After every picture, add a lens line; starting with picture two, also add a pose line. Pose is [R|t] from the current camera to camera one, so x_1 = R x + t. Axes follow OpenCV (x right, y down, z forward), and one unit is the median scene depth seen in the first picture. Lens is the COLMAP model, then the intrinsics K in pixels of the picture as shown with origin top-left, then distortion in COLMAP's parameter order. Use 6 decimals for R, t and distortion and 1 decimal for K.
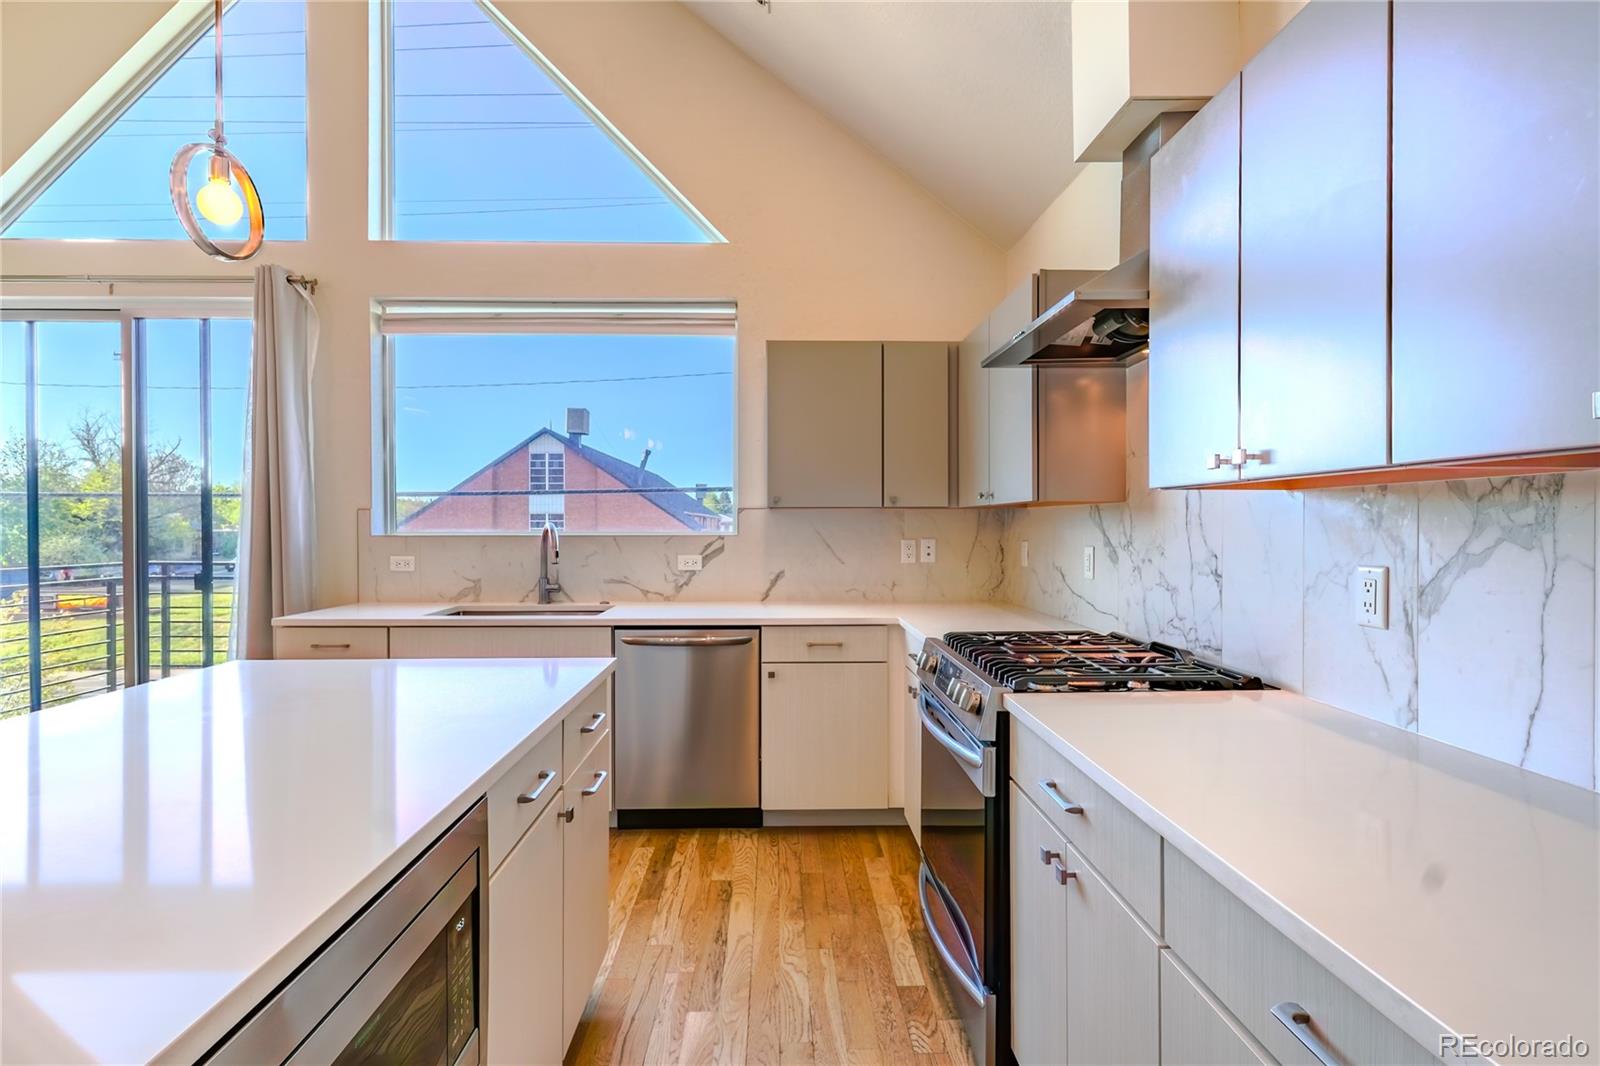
lens RADIAL K [[761.8, 0, 791.4], [0, 761.8, 526.3], [0, 0, 1]] dist [0.004495, -0.001418]
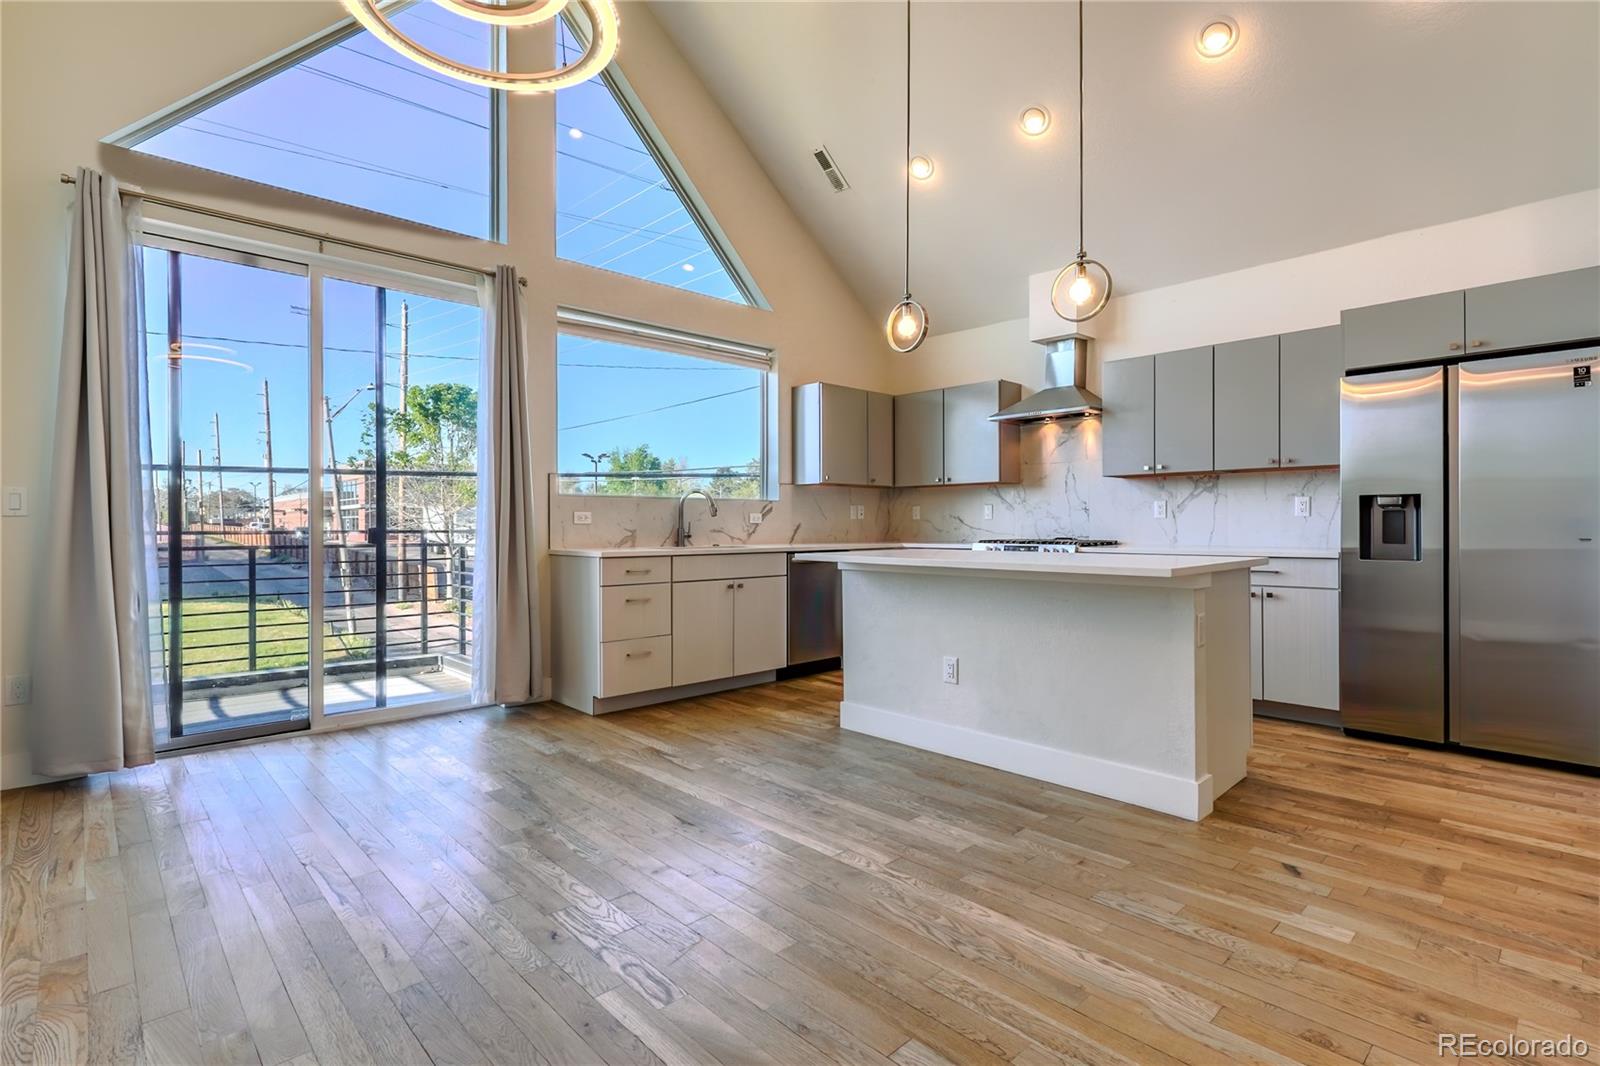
lens RADIAL K [[761.8, 0, 791.4], [0, 761.8, 526.3], [0, 0, 1]] dist [0.004495, -0.001418]
pose [[0.744621, -0.002662, 0.667482, -1.188137], [0.003705, 0.999993, -0.000145, 0.069806], [-0.667477, 0.002581, 0.744626, -0.189835]]
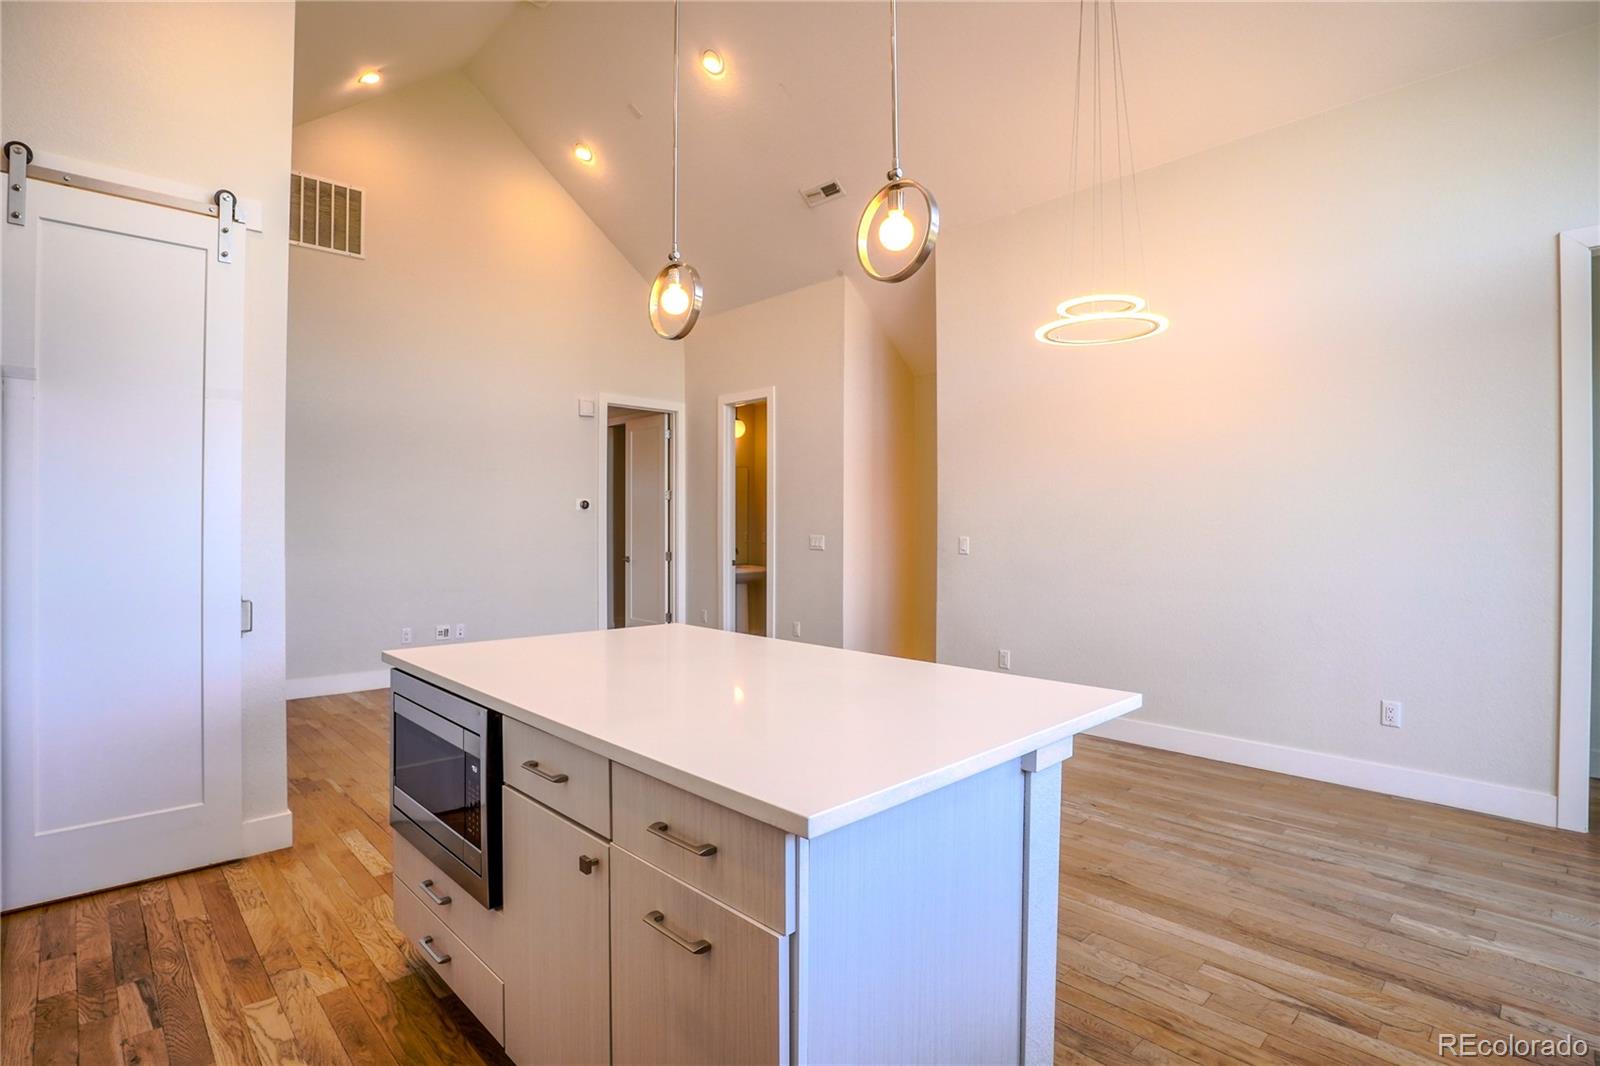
lens RADIAL K [[775.9, 0, 788.3], [0, 775.9, 526.1], [0, 0, 1]] dist [-0.047996, 0.010418]
pose [[-0.741198, -0.002670, -0.671281, 0.052342], [-0.004934, 0.999987, 0.001471, 0.000111], [0.671269, 0.004402, -0.741201, 0.836752]]
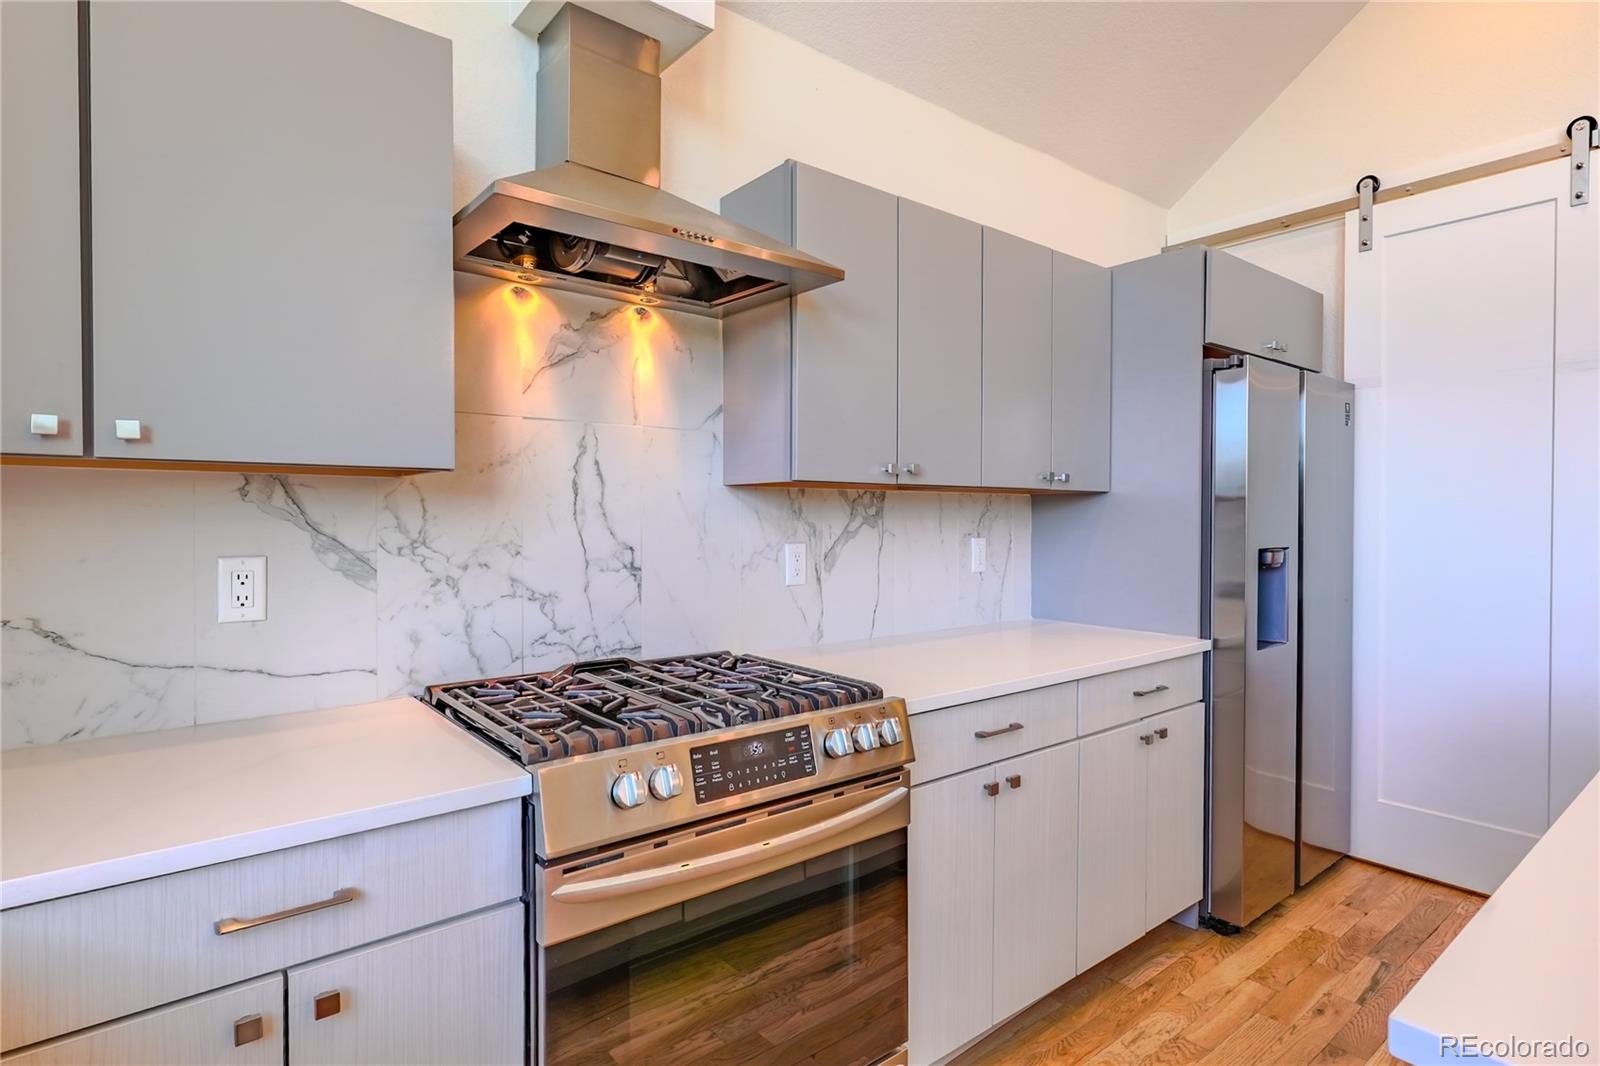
lens RADIAL K [[823.5, 0, 793.8], [0, 823.5, 525.9], [0, 0, 1]] dist [0.003481, 0.000095]
pose [[-0.605848, -0.009767, 0.795520, -0.209822], [0.000726, 0.999917, 0.012829, -0.000542], [-0.795580, 0.008350, -0.605791, 0.842895]]
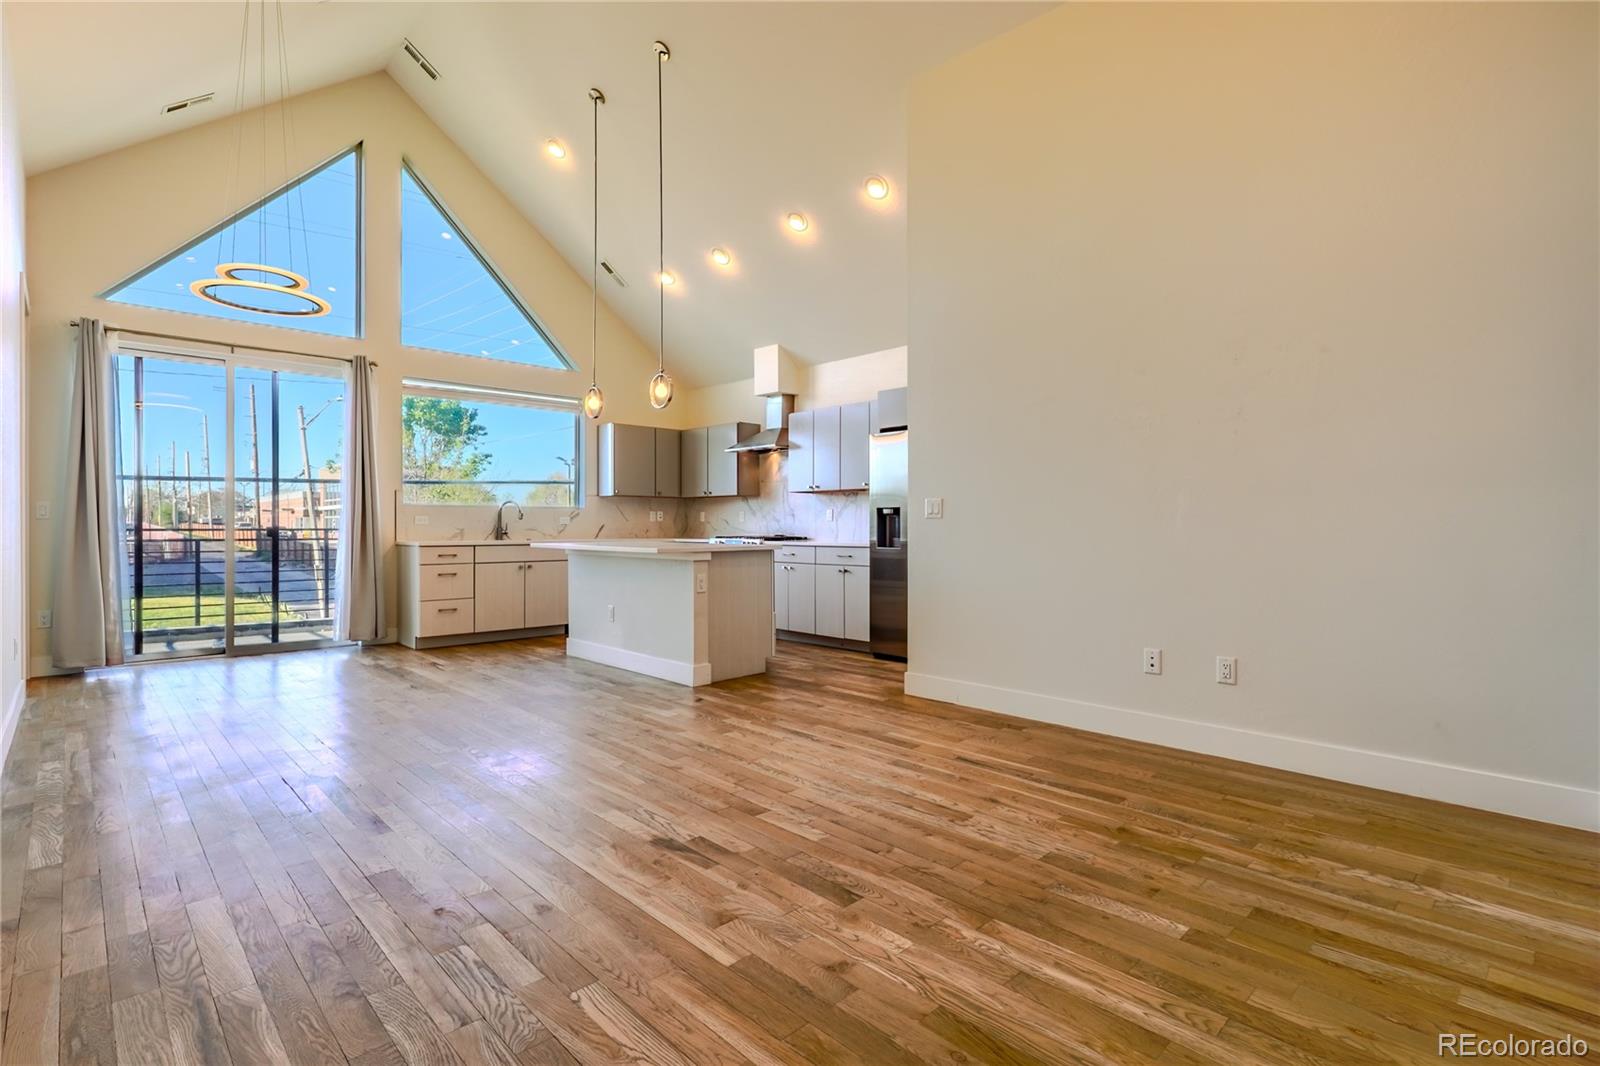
lens RADIAL K [[761.8, 0, 791.4], [0, 761.8, 526.3], [0, 0, 1]] dist [0.004495, -0.001418]
pose [[0.740174, -0.000499, 0.672416, -1.186251], [0.001500, 0.999998, -0.000910, 0.072629], [-0.672414, 0.001682, 0.740173, -1.075004]]
